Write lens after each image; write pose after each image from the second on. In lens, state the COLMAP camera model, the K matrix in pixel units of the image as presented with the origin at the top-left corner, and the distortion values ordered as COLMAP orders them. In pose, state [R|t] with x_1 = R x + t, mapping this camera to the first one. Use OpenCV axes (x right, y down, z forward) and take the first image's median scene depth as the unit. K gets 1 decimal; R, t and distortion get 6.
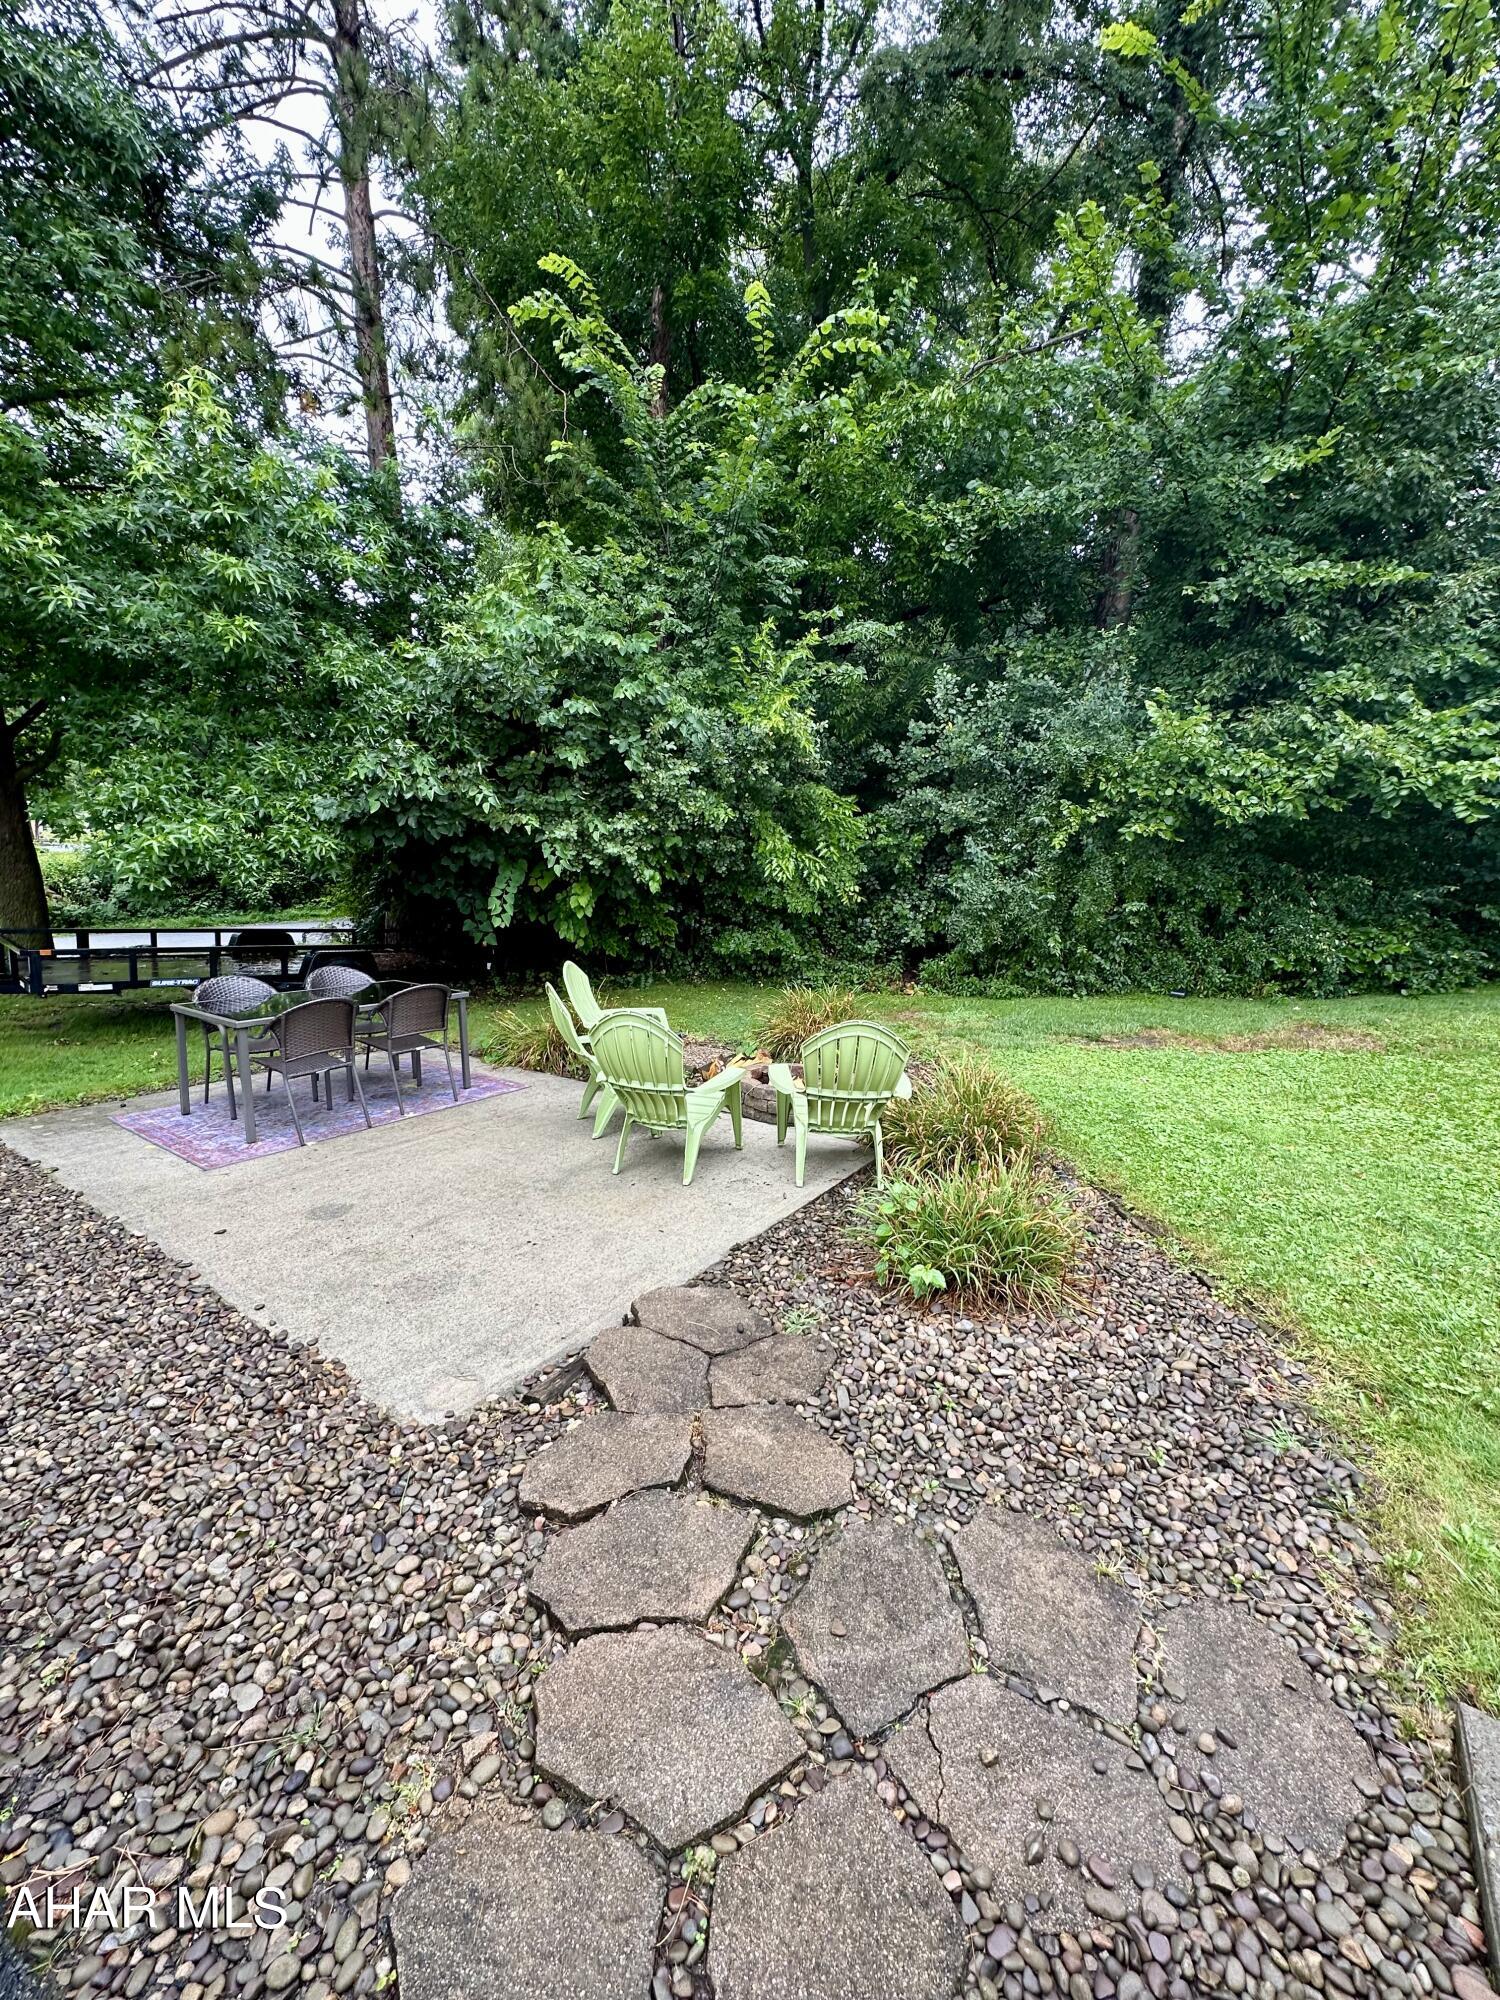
lens RADIAL K [[800.3, 0, 746.4], [0, 800.3, 987.8], [0, 0, 1]] dist [-0.000967, 0.000779]
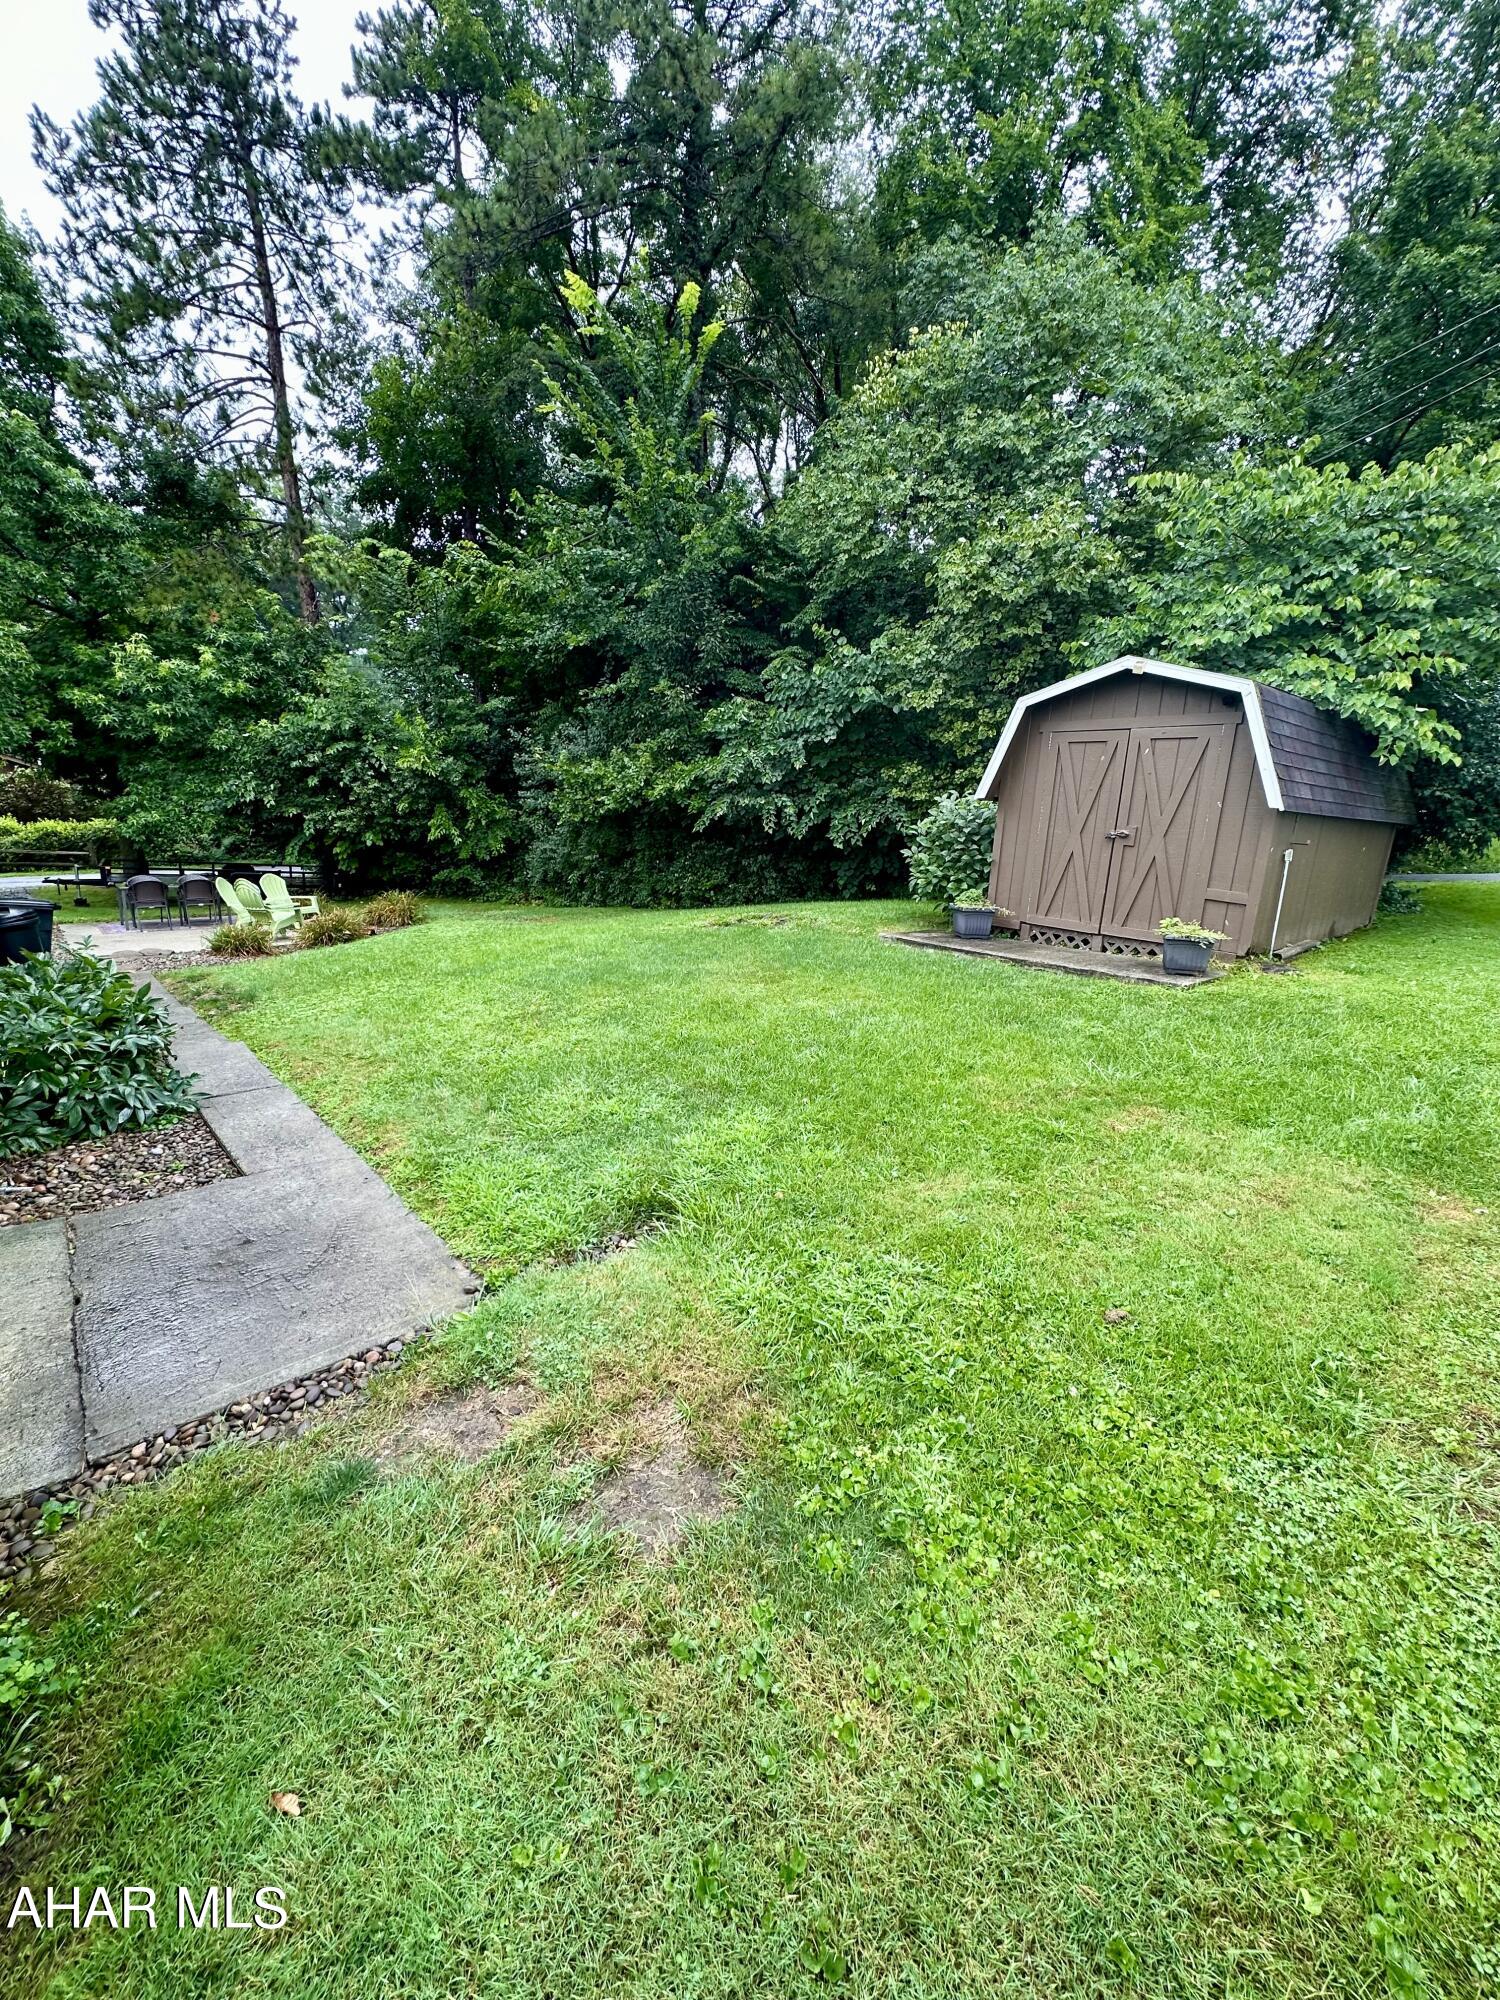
lens RADIAL K [[800.3, 0, 754.8], [0, 800.3, 1002.4], [0, 0, 1]] dist [-0.000967, 0.000779]
pose [[0.977212, 0.054893, -0.205046, 1.179516], [-0.041850, 0.996847, 0.067417, 0.091290], [0.208100, -0.057300, 0.976428, -0.740094]]
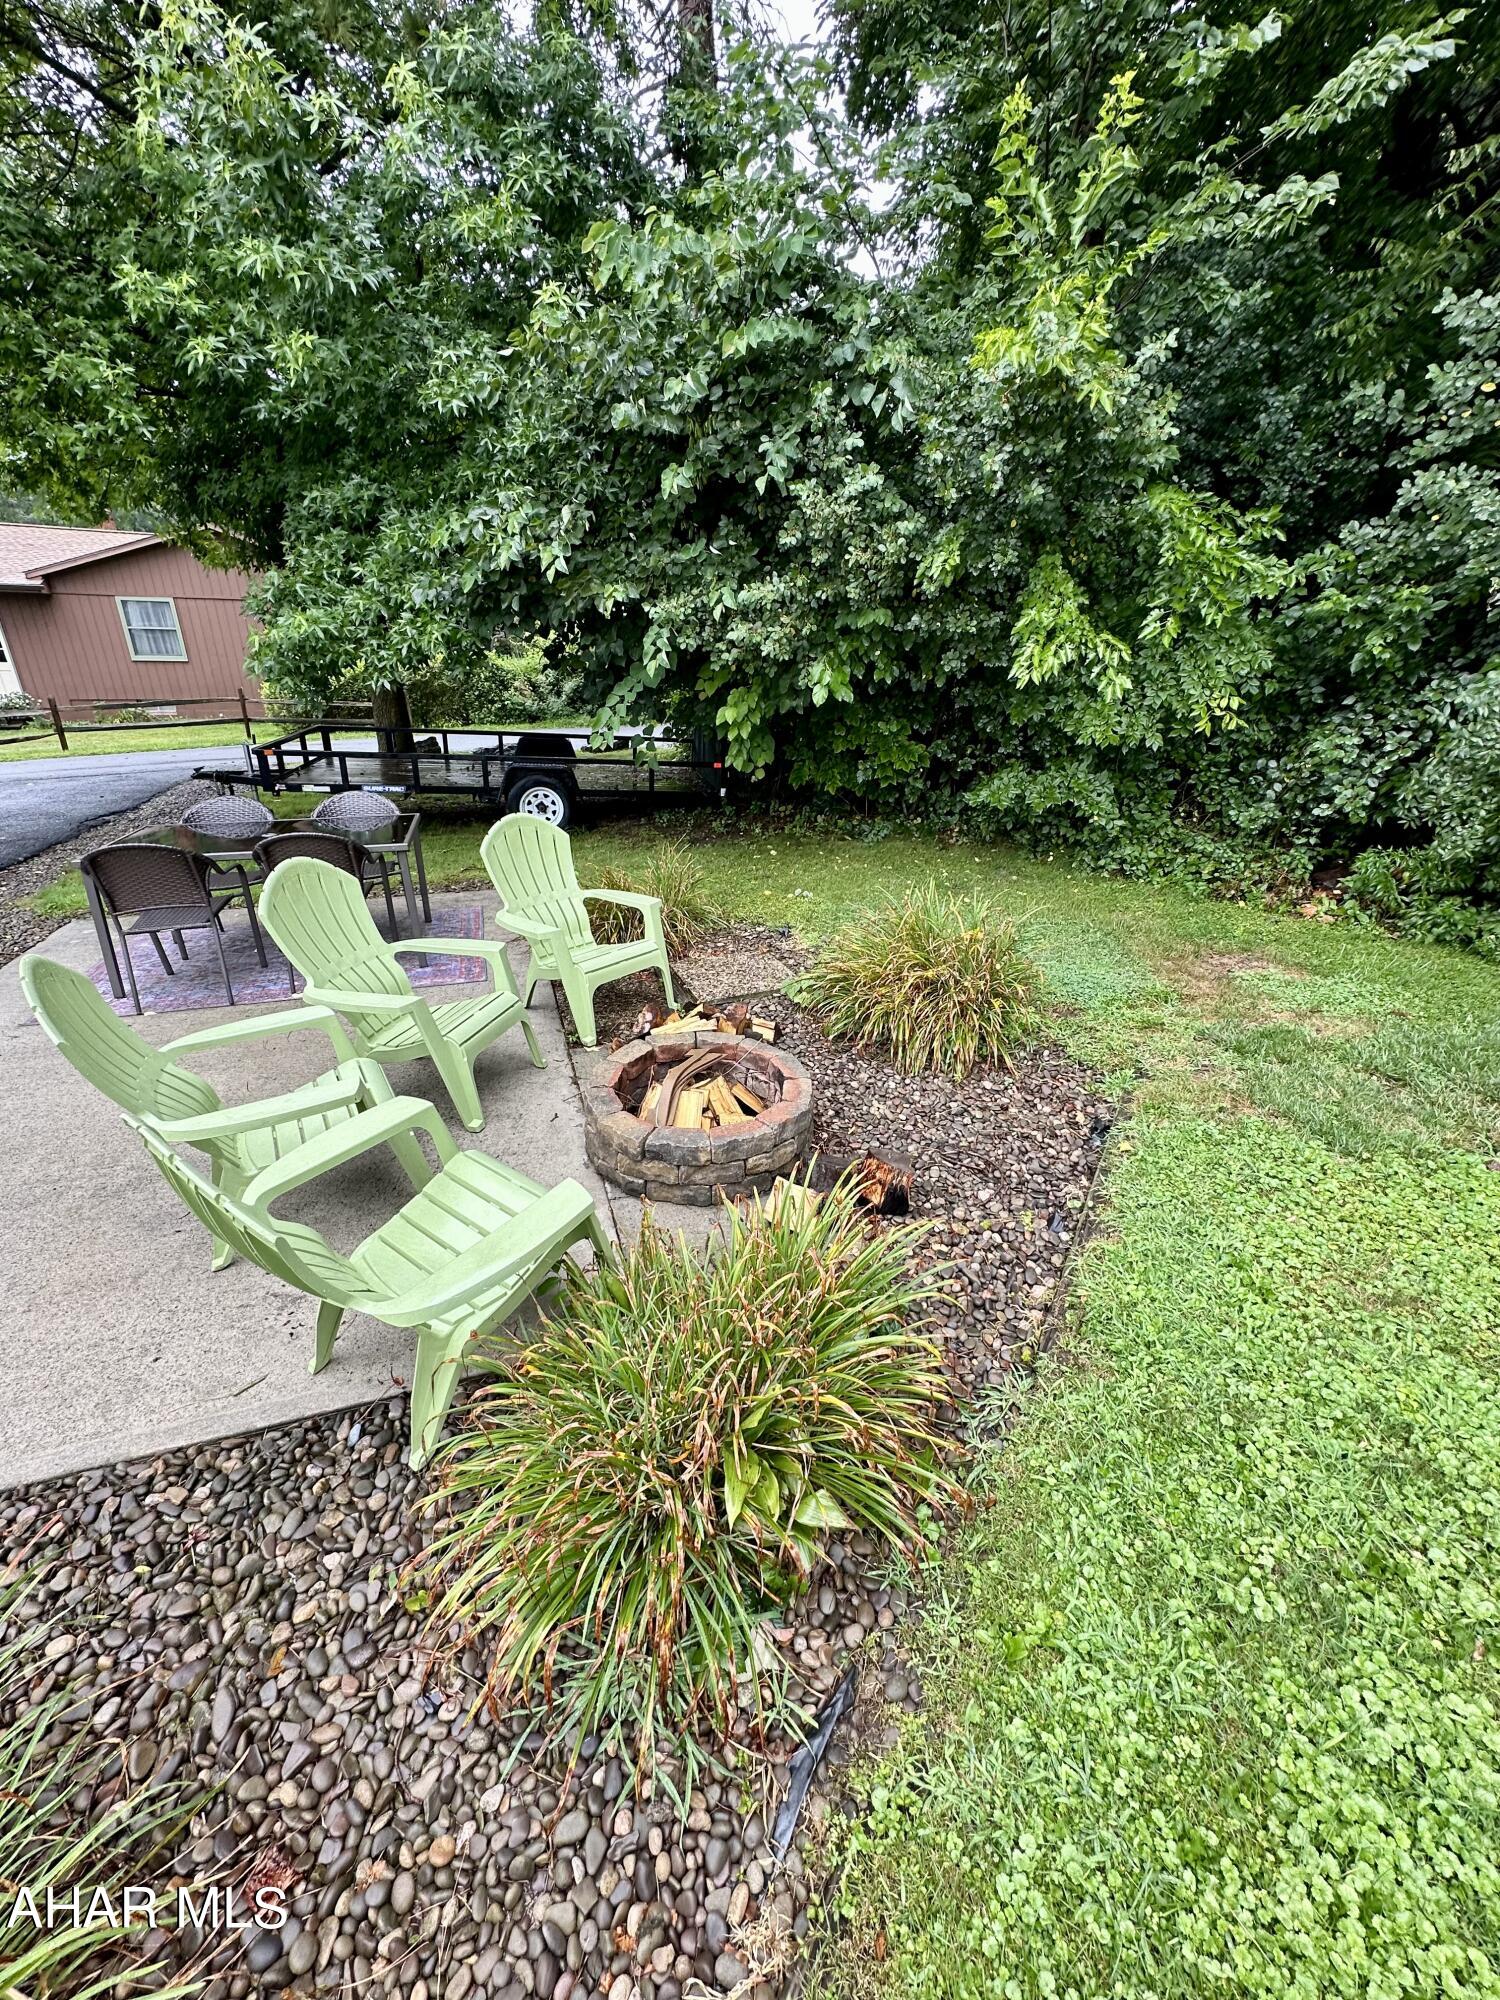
lens RADIAL K [[800.3, 0, 739.7], [0, 800.3, 993.5], [0, 0, 1]] dist [-0.000967, 0.000779]
pose [[0.796830, 0.224093, -0.561110, 0.232053], [-0.083700, 0.960663, 0.264803, -0.054836], [0.598379, -0.164038, 0.784241, 0.377953]]
